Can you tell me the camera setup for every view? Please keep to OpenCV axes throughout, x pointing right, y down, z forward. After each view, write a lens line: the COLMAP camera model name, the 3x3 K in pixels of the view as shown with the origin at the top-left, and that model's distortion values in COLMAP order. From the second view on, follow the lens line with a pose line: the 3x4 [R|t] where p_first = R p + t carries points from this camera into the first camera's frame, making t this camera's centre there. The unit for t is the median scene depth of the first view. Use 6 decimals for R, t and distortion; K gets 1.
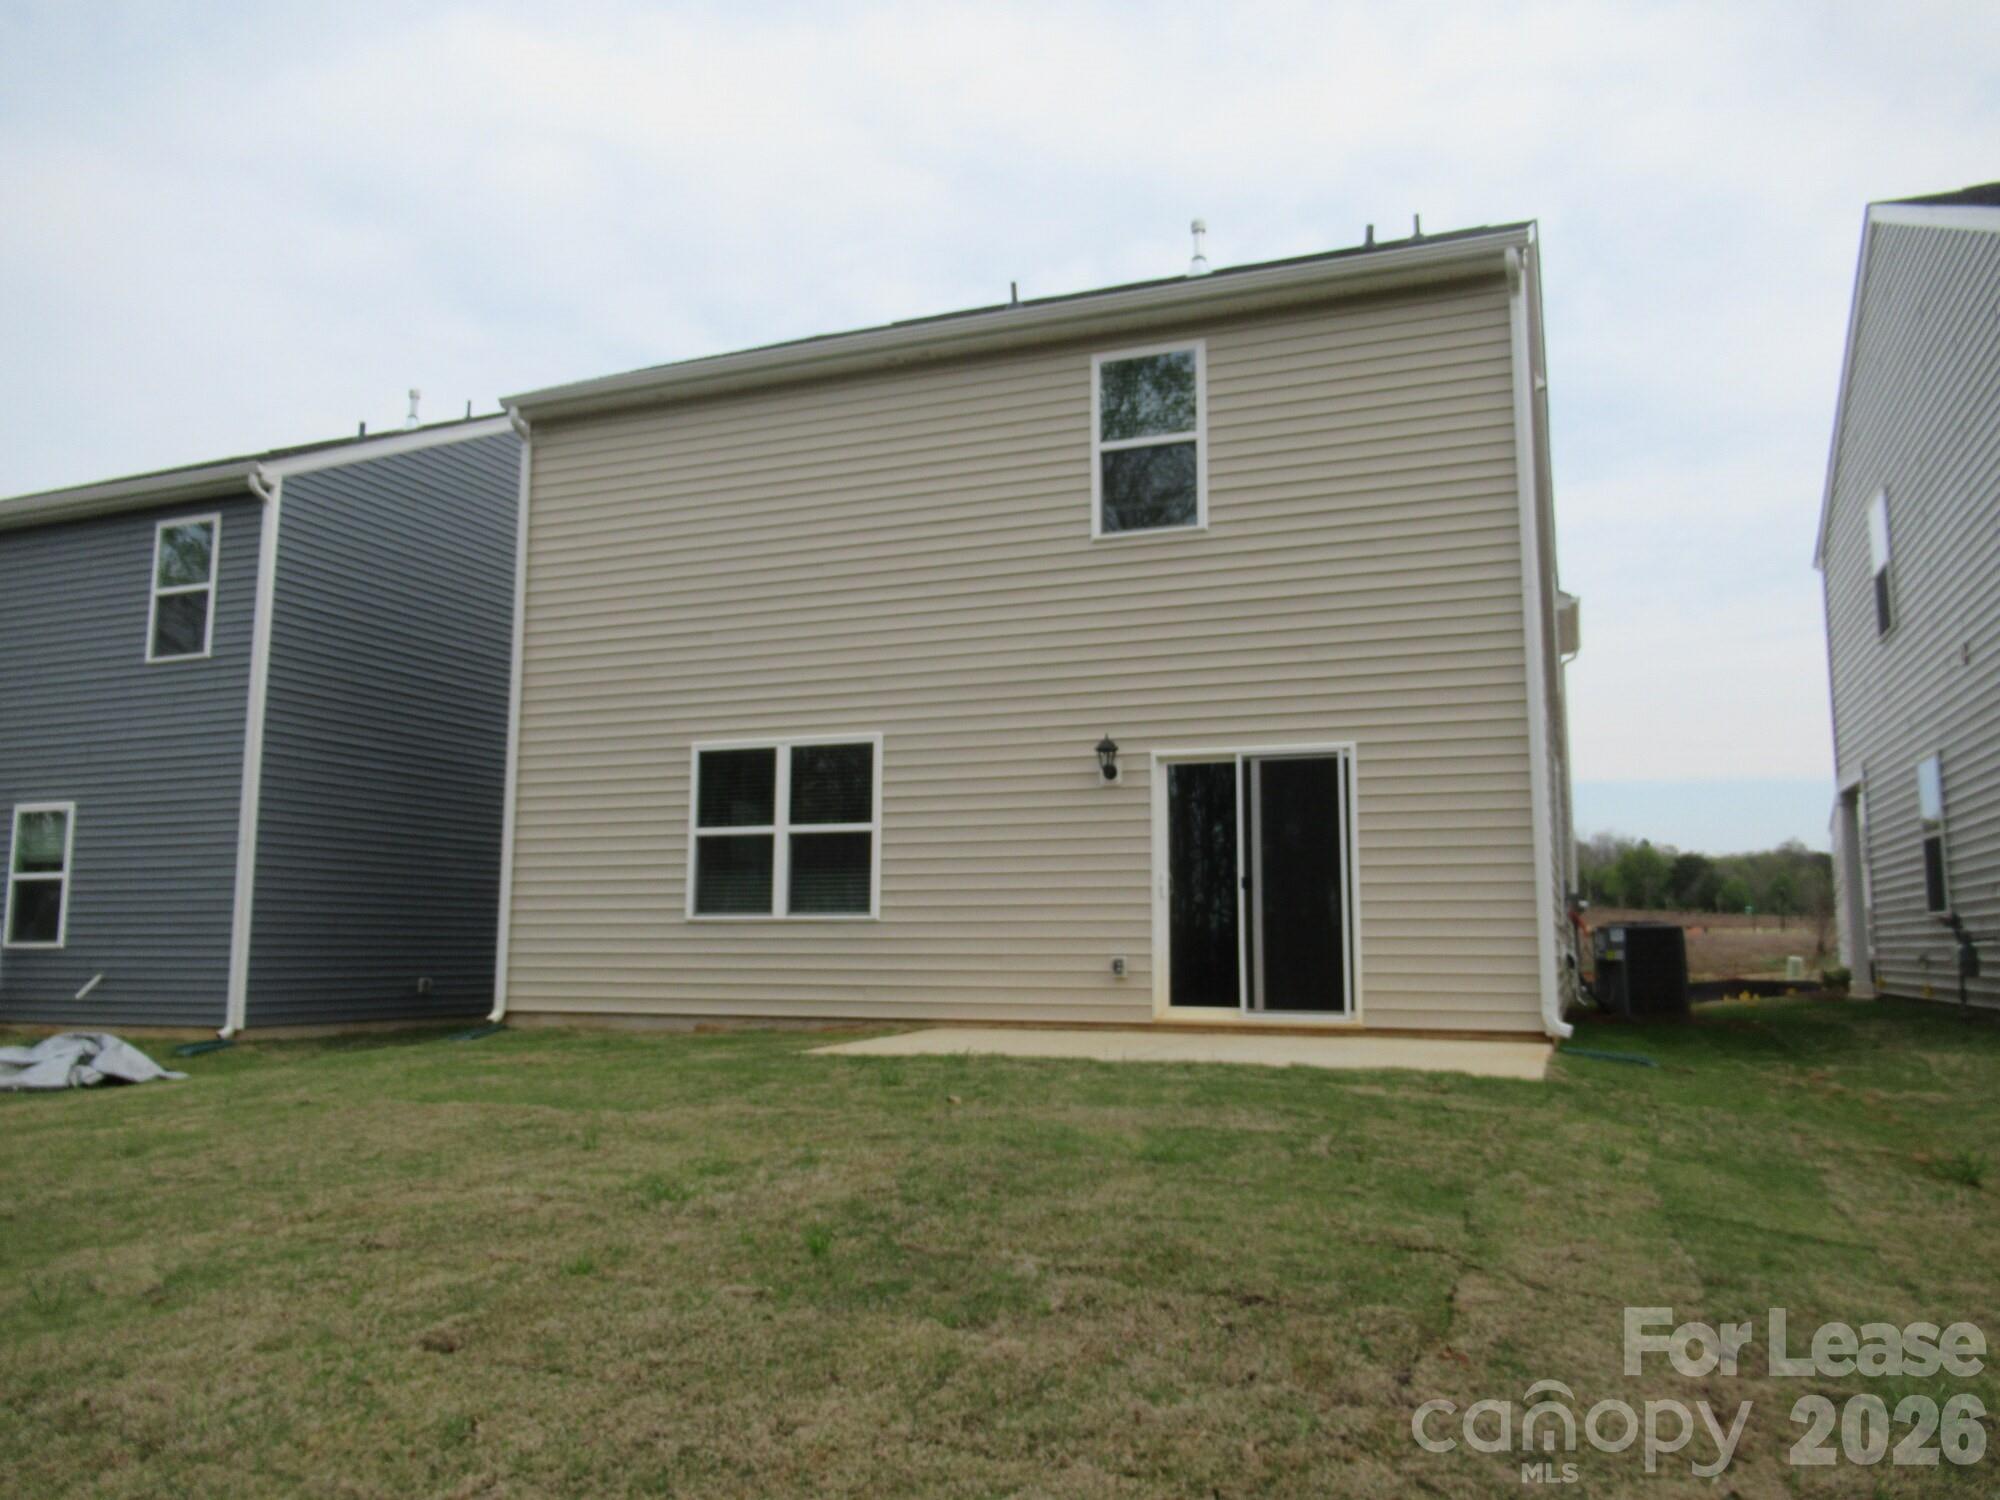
lens RADIAL K [[1500.1, 0, 998.0], [0, 1500.1, 754.1], [0, 0, 1]] dist [-0.003988, -0.003619]
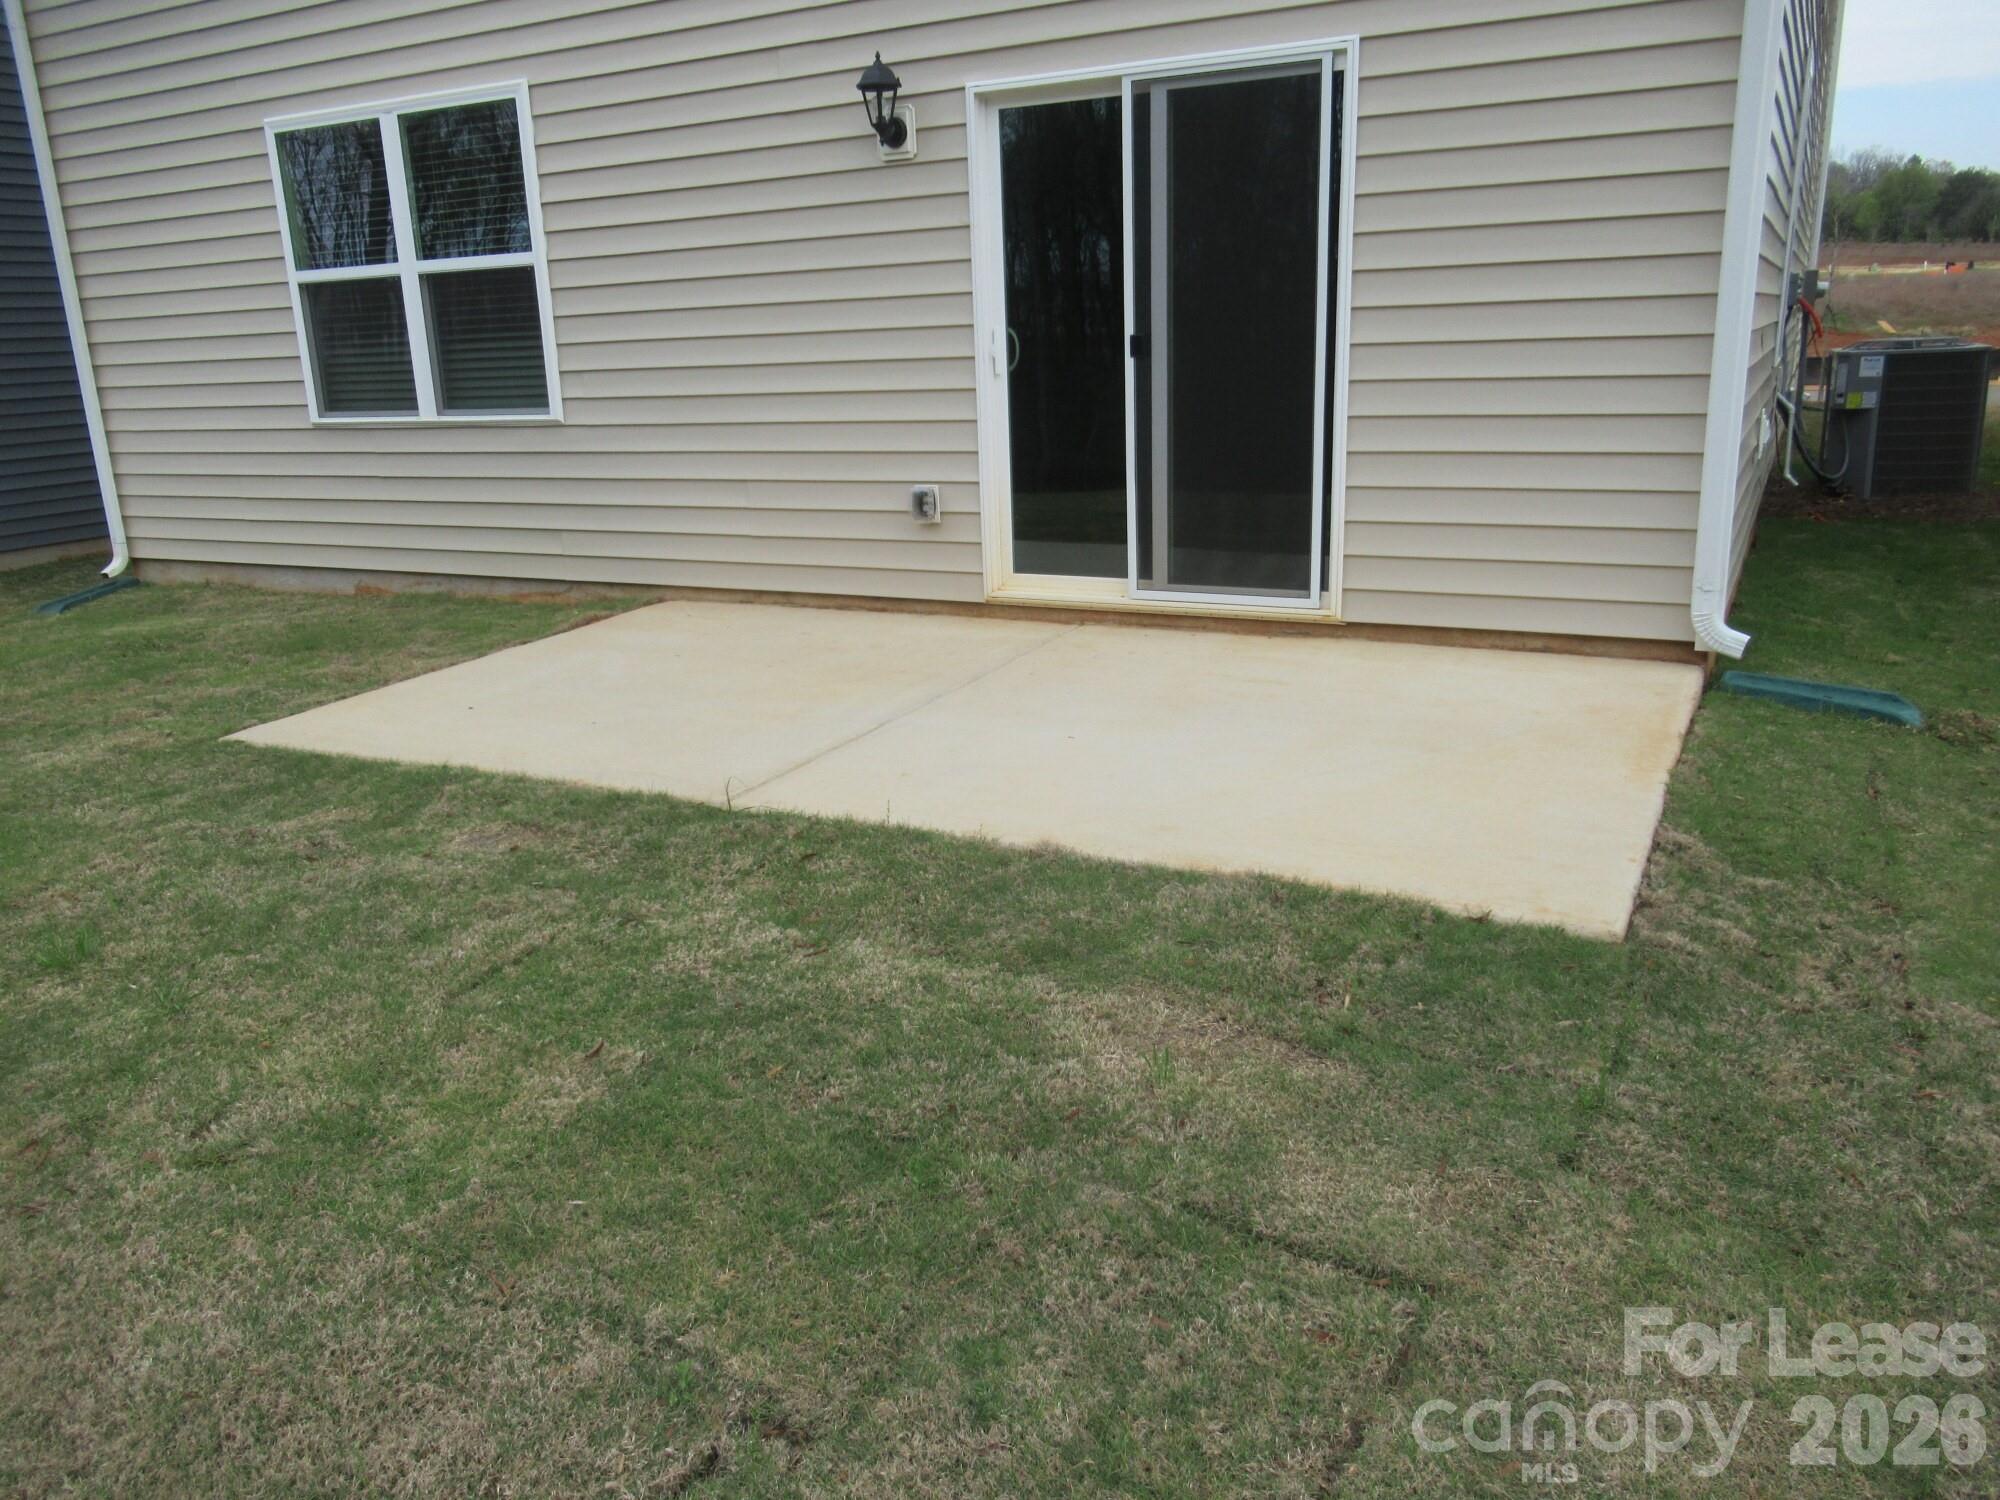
lens RADIAL K [[1500.1, 0, 1002.1], [0, 1500.1, 748.8], [0, 0, 1]] dist [-0.003988, -0.003619]
pose [[0.992678, -0.012525, -0.120140, 0.163657], [0.059216, 0.917355, 0.393642, 0.005642], [0.105281, -0.397874, 0.911379, 0.421651]]
